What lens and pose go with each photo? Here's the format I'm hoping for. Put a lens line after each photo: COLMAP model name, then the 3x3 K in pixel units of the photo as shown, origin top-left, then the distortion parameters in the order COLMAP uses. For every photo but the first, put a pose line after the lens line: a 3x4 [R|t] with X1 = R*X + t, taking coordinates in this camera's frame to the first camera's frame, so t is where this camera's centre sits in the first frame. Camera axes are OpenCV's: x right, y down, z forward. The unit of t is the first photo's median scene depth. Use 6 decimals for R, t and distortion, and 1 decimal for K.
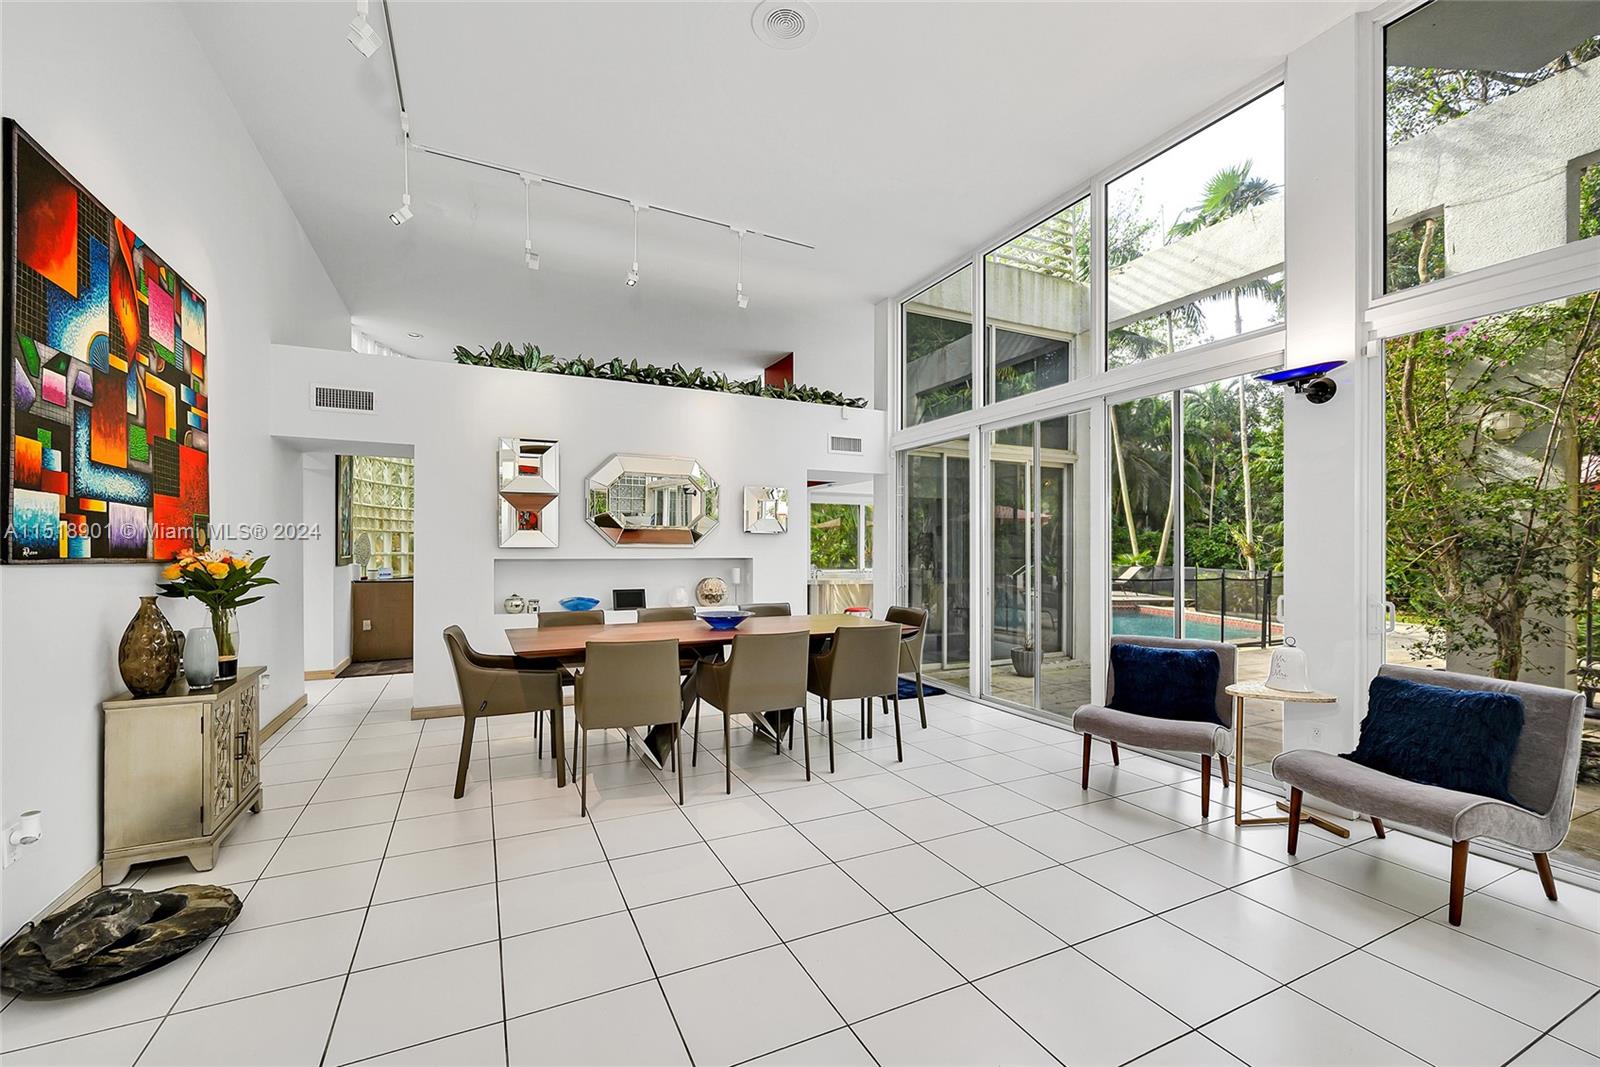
lens RADIAL K [[646.3, 0, 810.7], [0, 646.3, 533.8], [0, 0, 1]] dist [-0.000817, -0.000435]
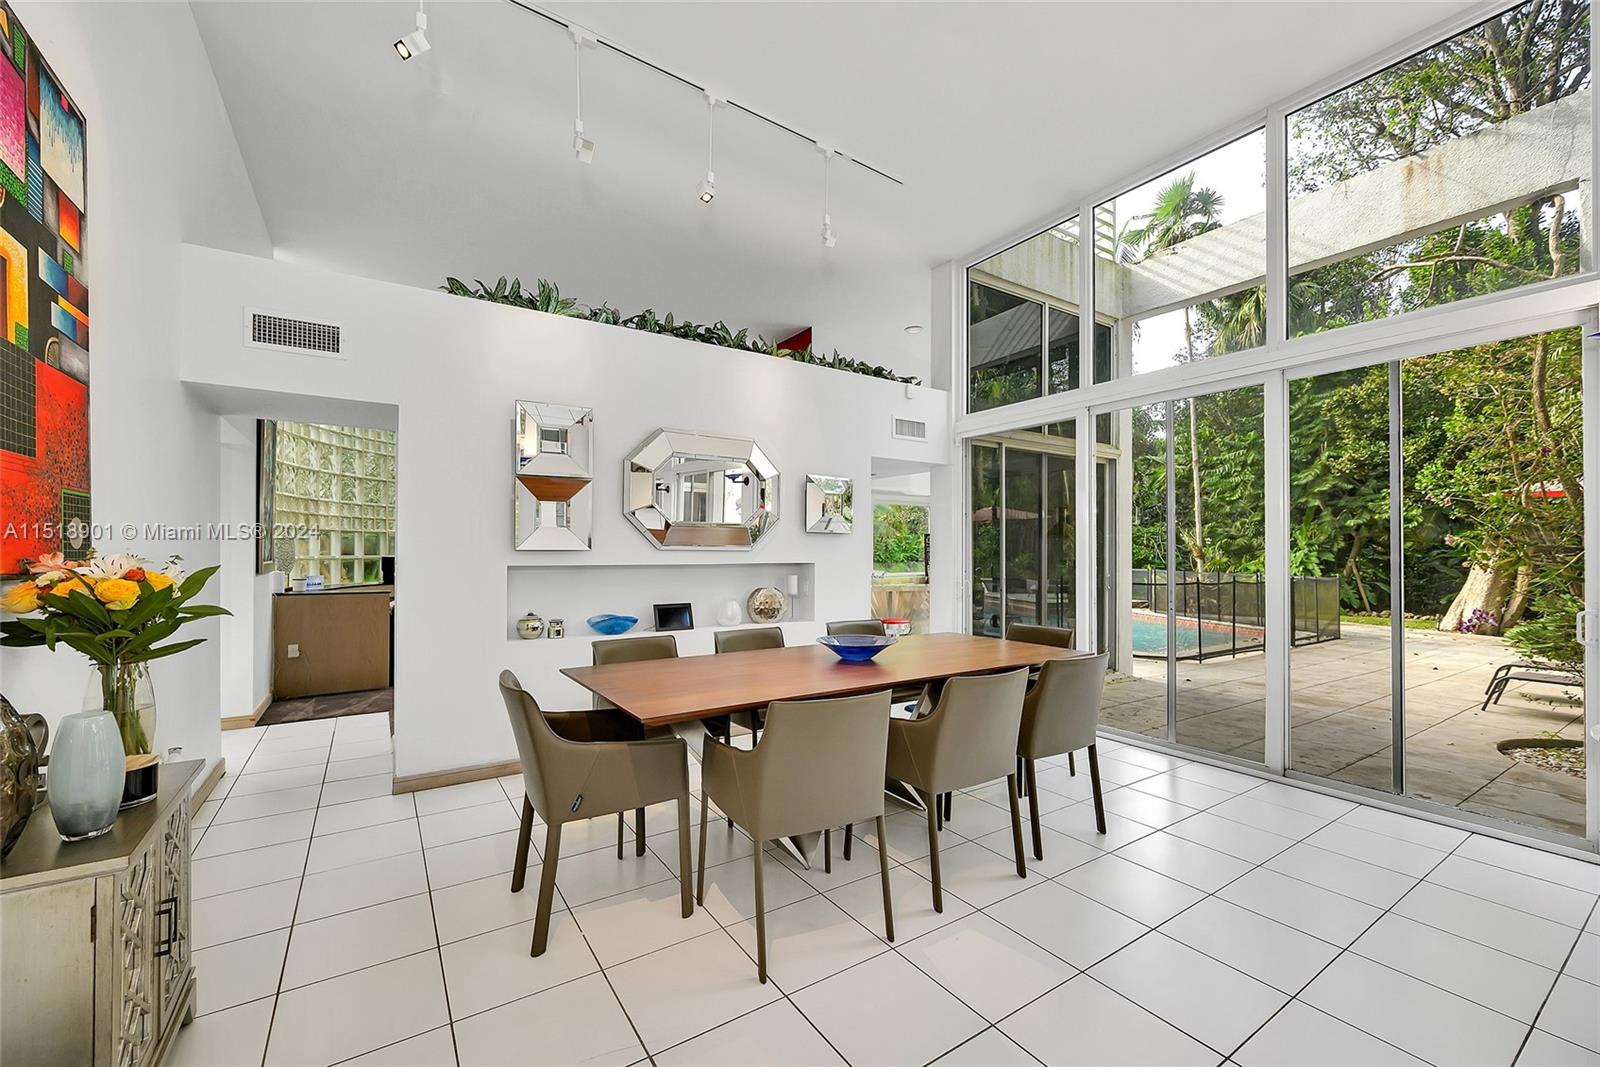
lens RADIAL K [[641.9, 0, 800.6], [0, 641.9, 533.9], [0, 0, 1]] dist [-0.001033, 0.000556]
pose [[0.993250, 0.003679, 0.115933, -0.227305], [-0.003297, 0.999988, -0.003489, 0.003916], [-0.115945, 0.003084, 0.993251, 0.221596]]
